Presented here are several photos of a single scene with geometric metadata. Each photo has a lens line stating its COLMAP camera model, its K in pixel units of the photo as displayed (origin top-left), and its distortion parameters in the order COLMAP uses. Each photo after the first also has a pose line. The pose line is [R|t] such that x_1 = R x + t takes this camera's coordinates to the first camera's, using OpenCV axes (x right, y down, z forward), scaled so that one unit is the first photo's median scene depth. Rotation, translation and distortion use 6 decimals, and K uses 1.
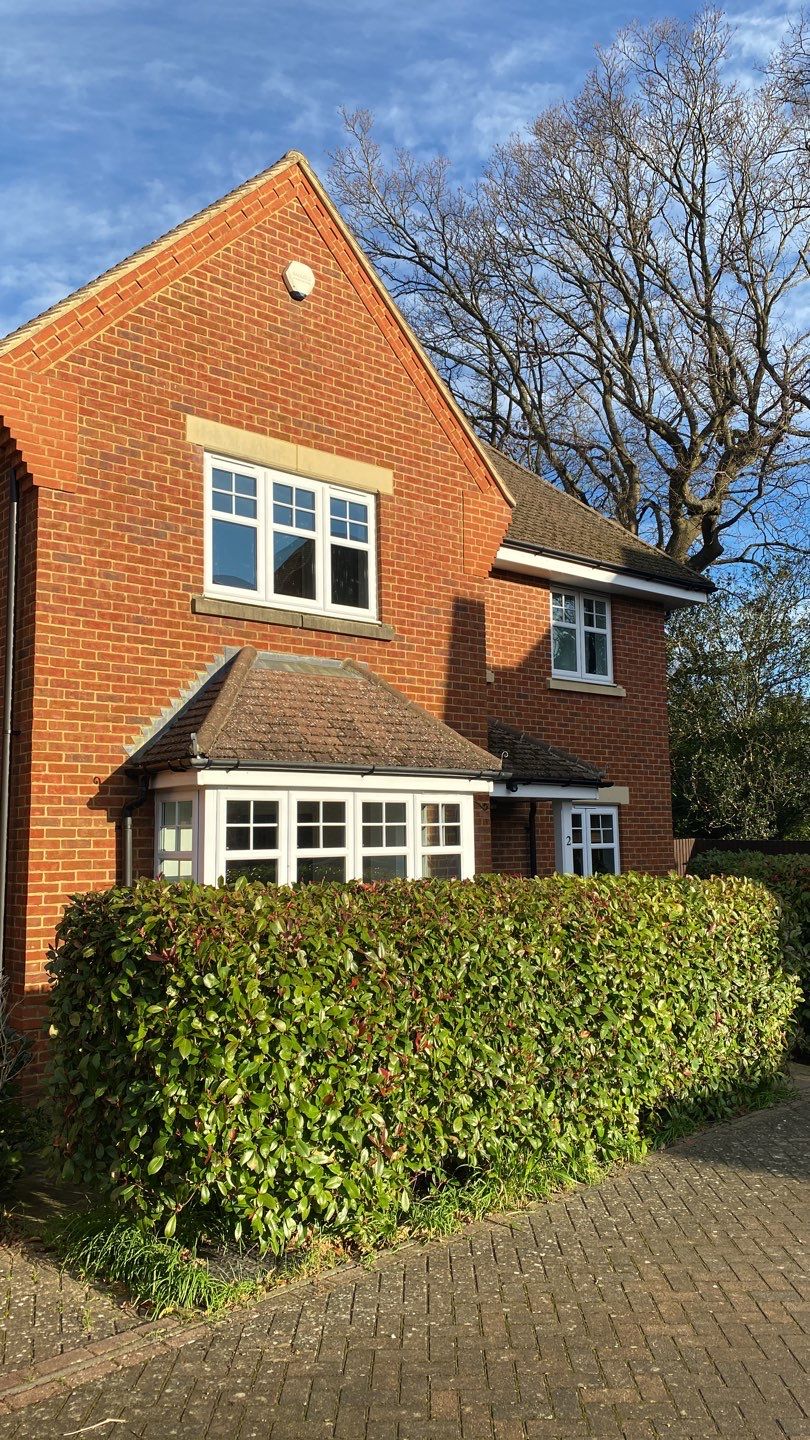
lens RADIAL K [[1140.1, 0, 431.6], [0, 1140.1, 735.9], [0, 0, 1]] dist [0.173555, -0.512450]
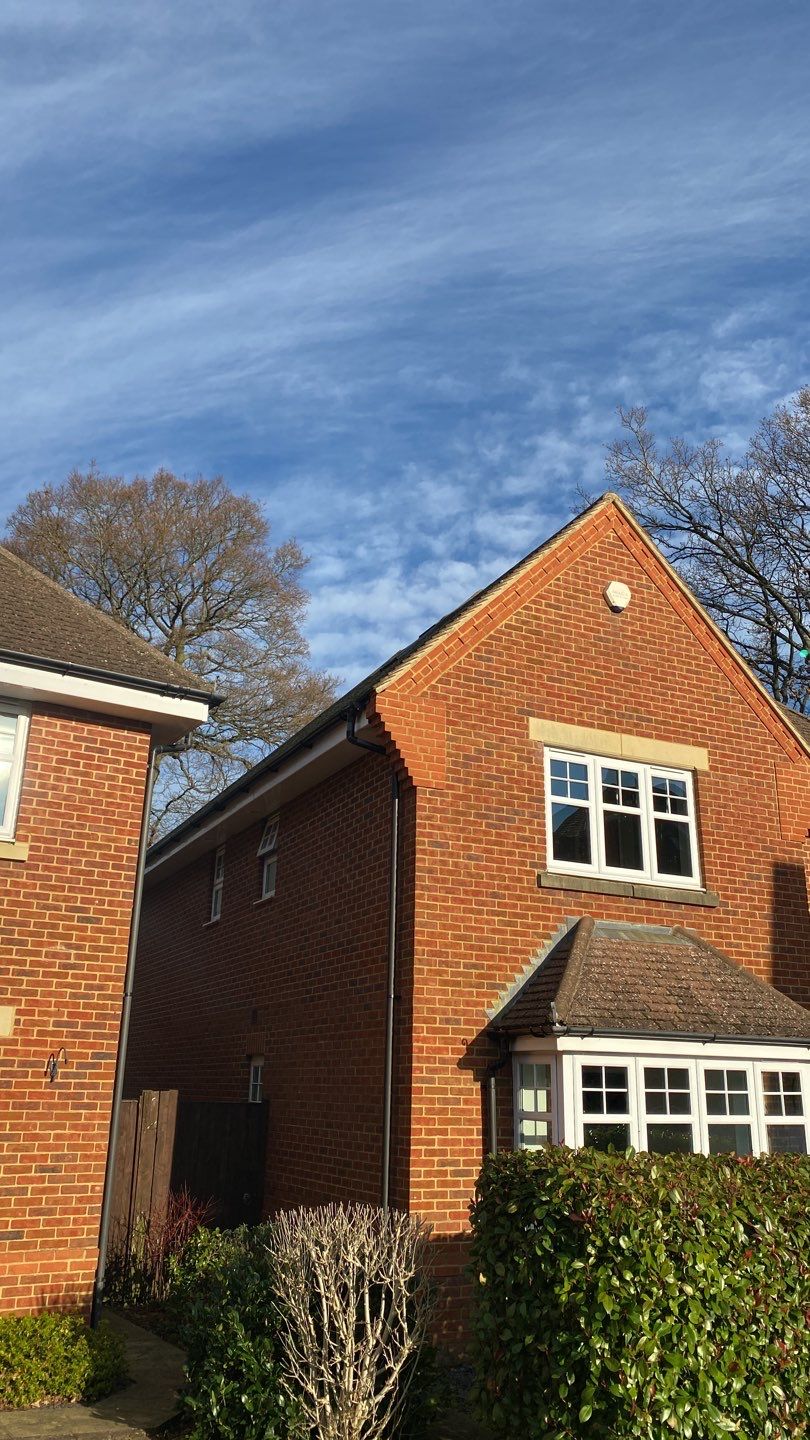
lens RADIAL K [[1161.8, 0, 386.5], [0, 1161.8, 694.6], [0, 0, 1]] dist [0.105056, -0.147467]
pose [[0.965886, -0.053151, -0.253454, -0.046620], [-0.006601, 0.973340, -0.229273, -0.024769], [0.258883, 0.223125, 0.939784, -0.151254]]
